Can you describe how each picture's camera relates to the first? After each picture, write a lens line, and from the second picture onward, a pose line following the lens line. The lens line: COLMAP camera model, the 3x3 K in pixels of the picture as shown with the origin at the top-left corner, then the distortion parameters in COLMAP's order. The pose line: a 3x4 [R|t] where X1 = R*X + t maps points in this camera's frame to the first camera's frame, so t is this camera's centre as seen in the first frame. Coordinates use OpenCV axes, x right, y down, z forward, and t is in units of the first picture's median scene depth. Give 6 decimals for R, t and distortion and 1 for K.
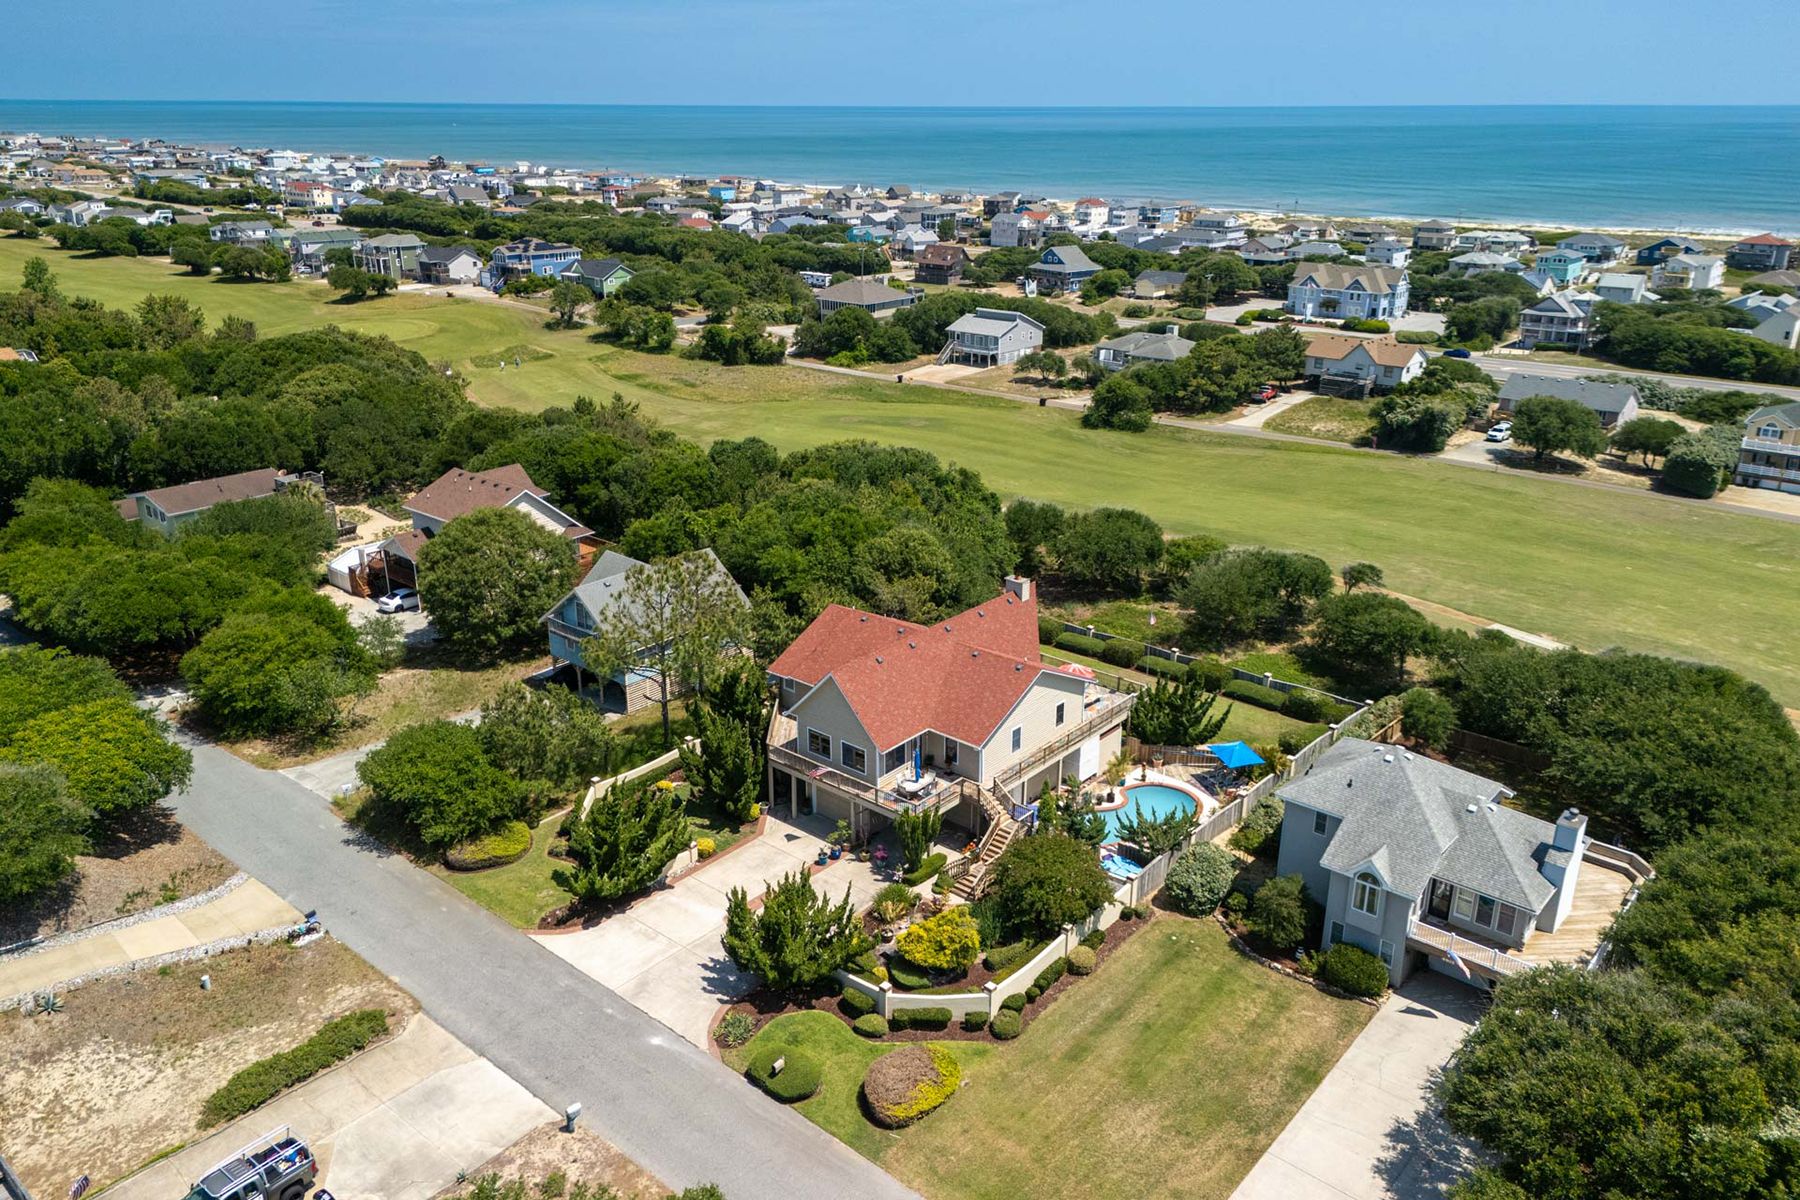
lens RADIAL K [[1319.5, 0, 899.2], [0, 1319.5, 608.1], [0, 0, 1]] dist [0.061027, -0.049345]
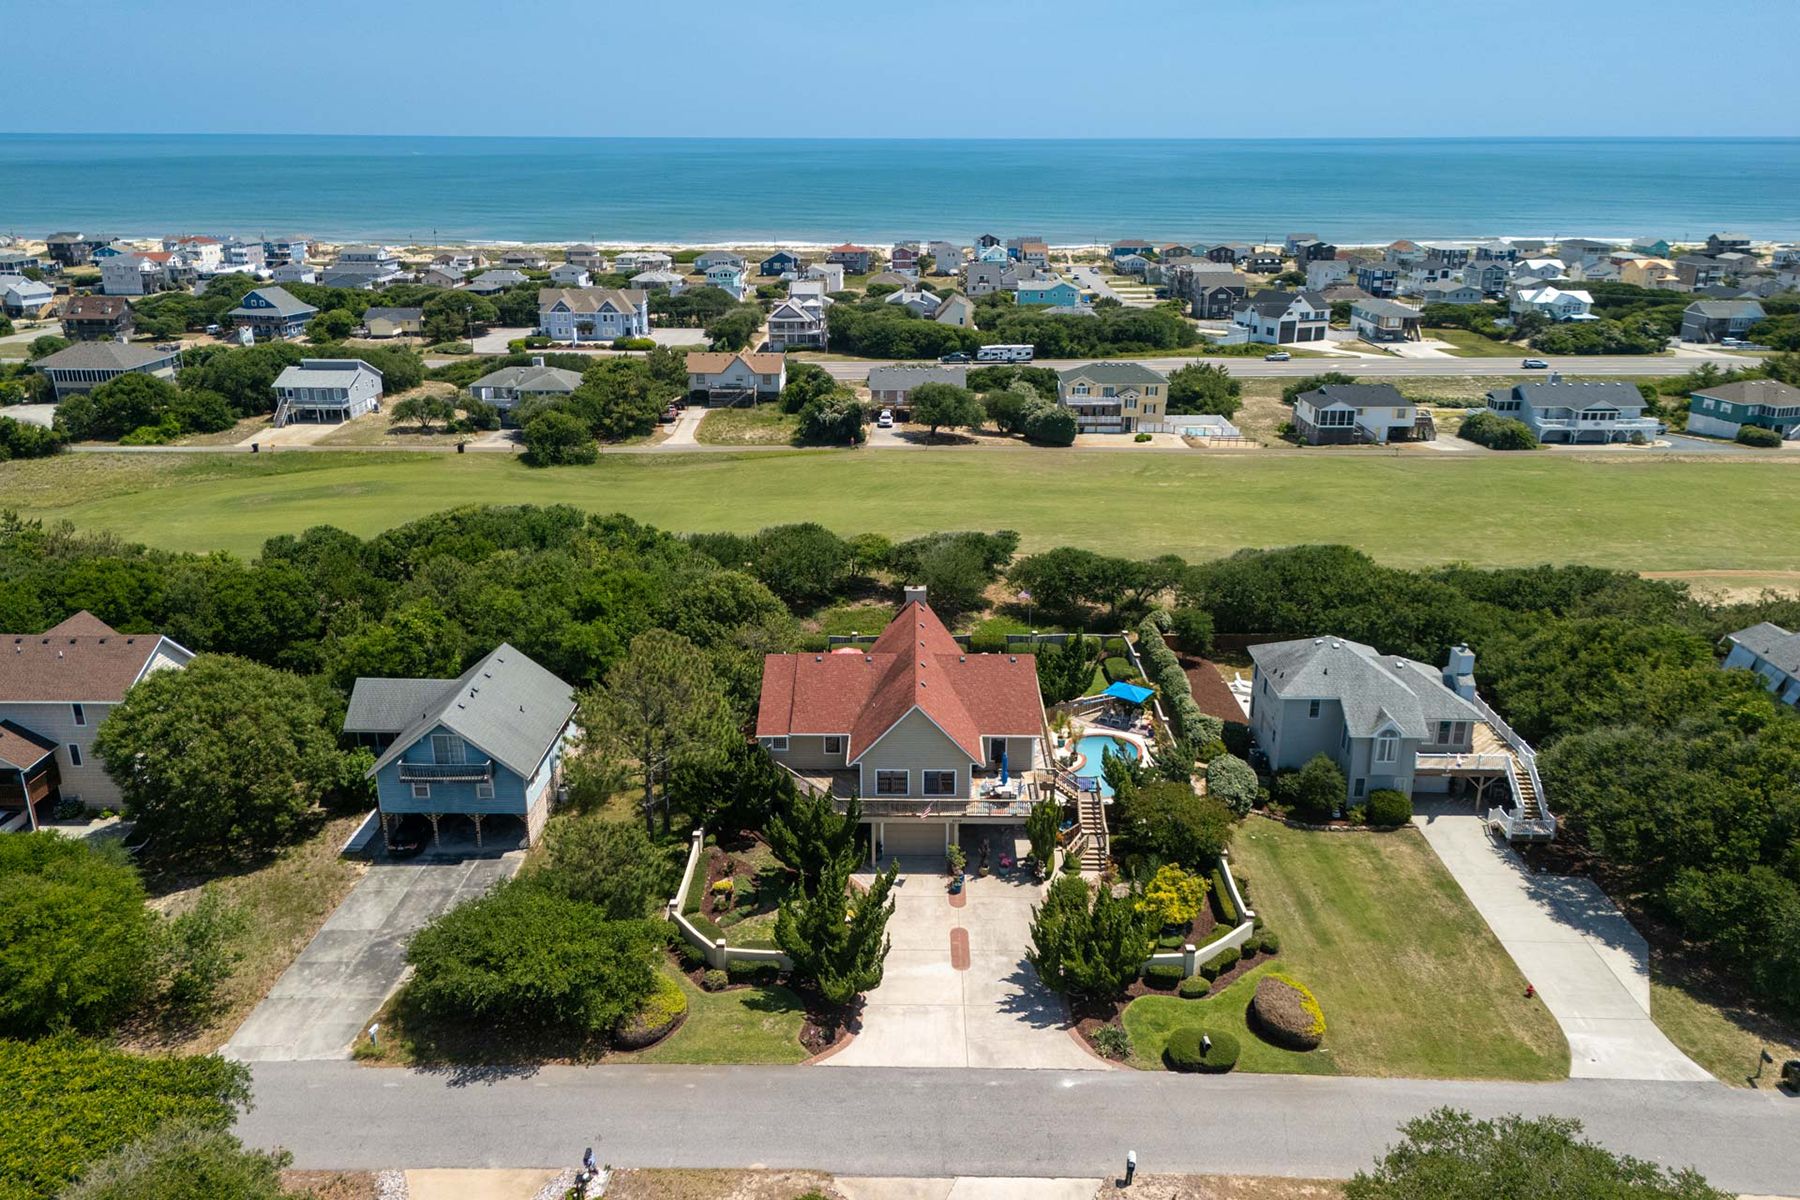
lens RADIAL K [[1319.5, 0, 898.0], [0, 1319.5, 610.5], [0, 0, 1]] dist [0.061027, -0.049345]
pose [[0.768914, -0.215544, 0.601923, -0.261033], [0.226510, 0.972232, 0.058798, -0.032822], [-0.597883, 0.091131, 0.796386, 0.085963]]
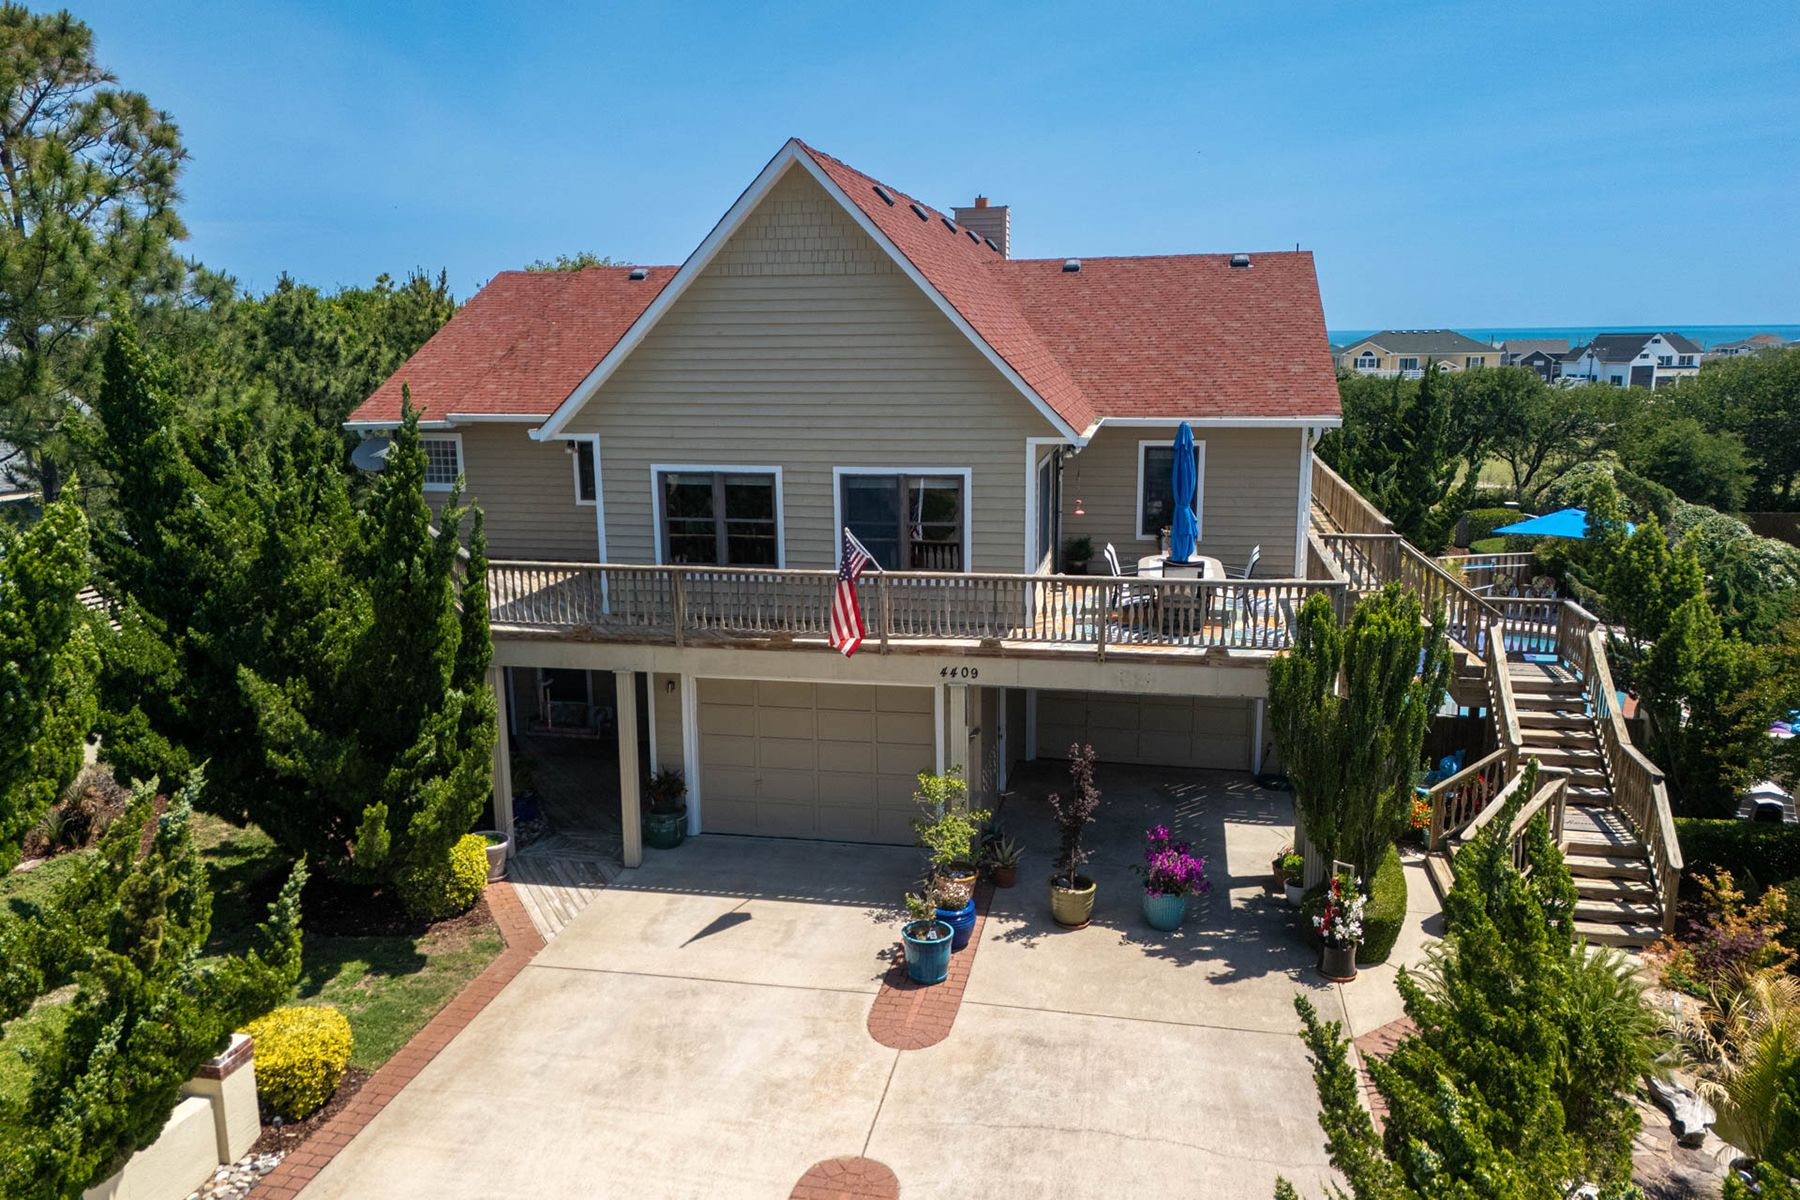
lens RADIAL K [[1319.5, 0, 897.1], [0, 1319.5, 597.8], [0, 0, 1]] dist [0.061027, -0.049345]
pose [[0.875308, -0.105632, 0.471887, -0.062853], [0.182522, 0.975837, -0.120119, 0.063921], [-0.447796, 0.191271, 0.873438, 0.325126]]
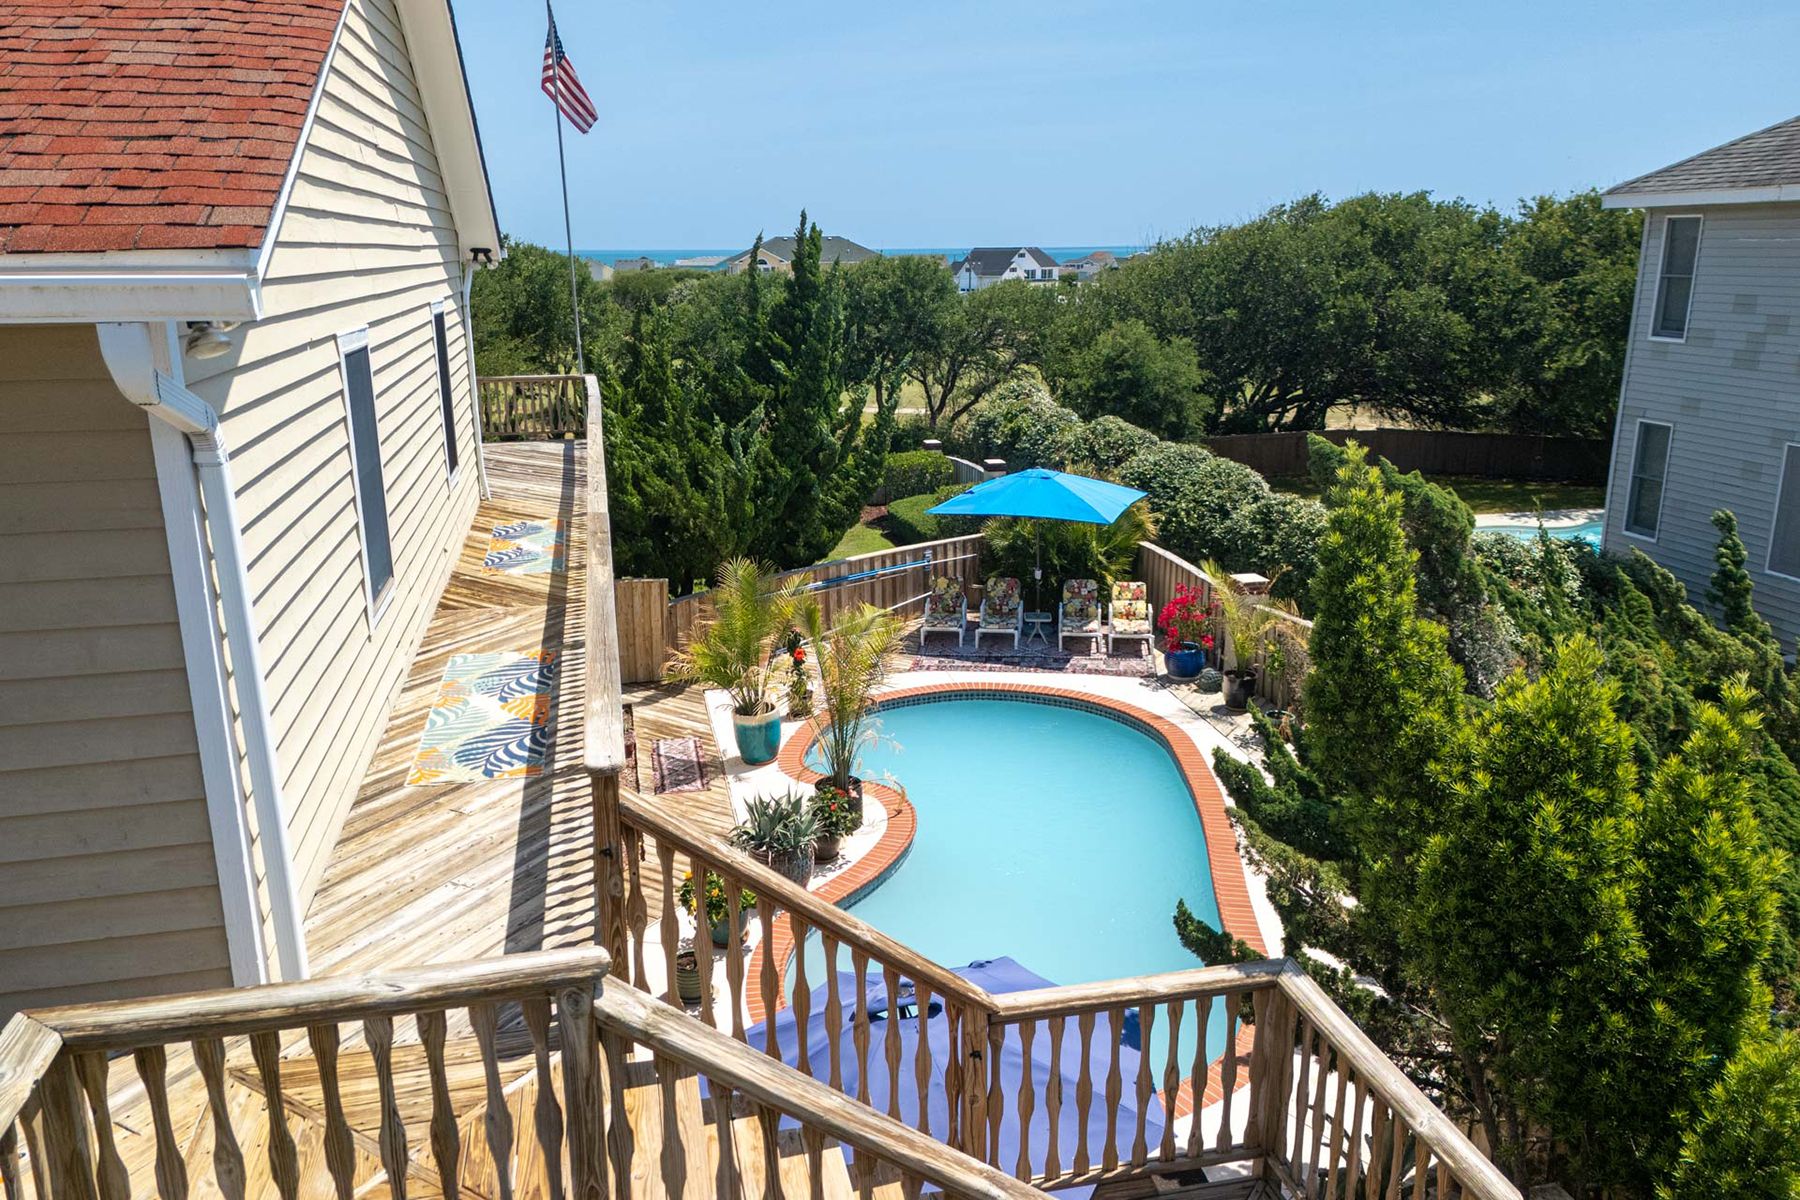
lens RADIAL K [[1319.5, 0, 891.7], [0, 1319.5, 607.6], [0, 0, 1]] dist [0.061027, -0.049345]
pose [[0.601126, -0.217419, 0.769010, 0.013884], [0.292165, 0.955456, 0.041750, 0.049256], [-0.743833, 0.199581, 0.637872, 0.384614]]
